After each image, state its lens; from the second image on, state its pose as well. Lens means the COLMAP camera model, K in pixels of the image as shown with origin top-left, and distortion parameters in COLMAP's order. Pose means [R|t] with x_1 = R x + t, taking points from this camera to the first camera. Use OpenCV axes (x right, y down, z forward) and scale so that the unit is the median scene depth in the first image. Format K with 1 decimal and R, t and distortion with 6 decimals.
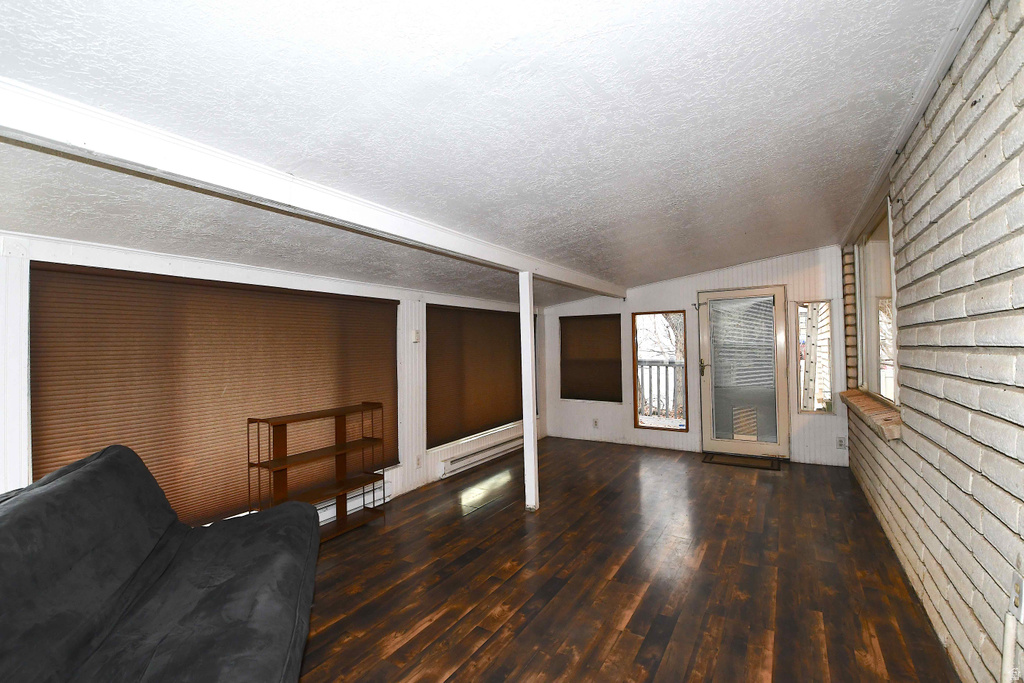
lens RADIAL K [[455.2, 0, 506.8], [0, 455.2, 342.0], [0, 0, 1]] dist [0.007798, -0.000590]
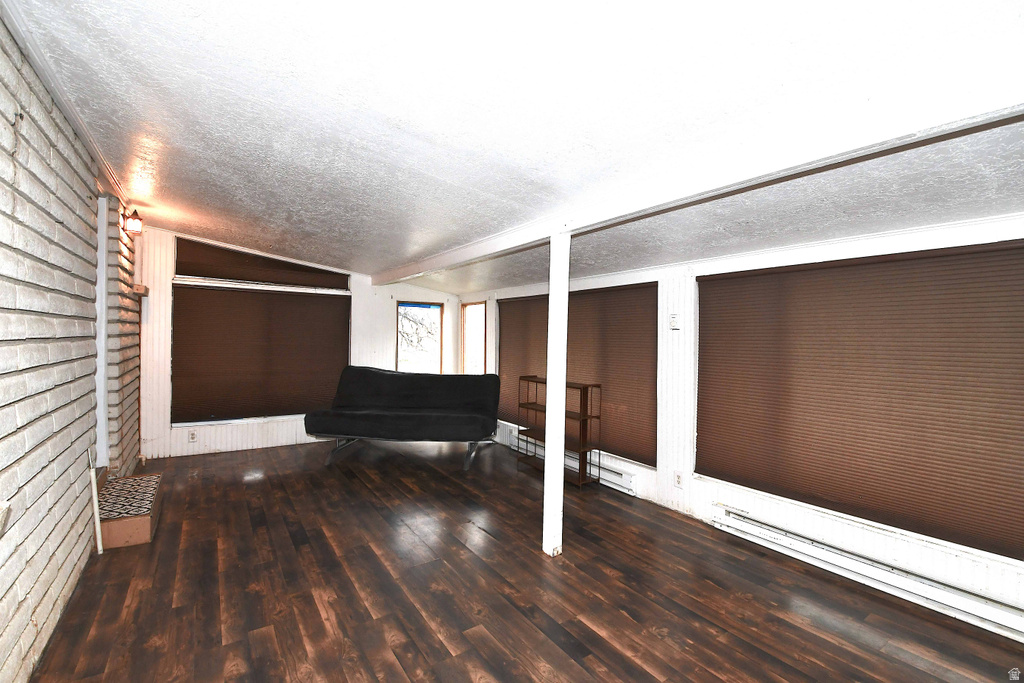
lens RADIAL K [[455.2, 0, 506.8], [0, 455.2, 342.0], [0, 0, 1]] dist [0.007798, -0.000590]
pose [[-0.421696, 0.032339, -0.906160, 0.838959], [0.006215, 0.999443, 0.032776, -0.006944], [0.906716, 0.008190, -0.421663, 1.374940]]
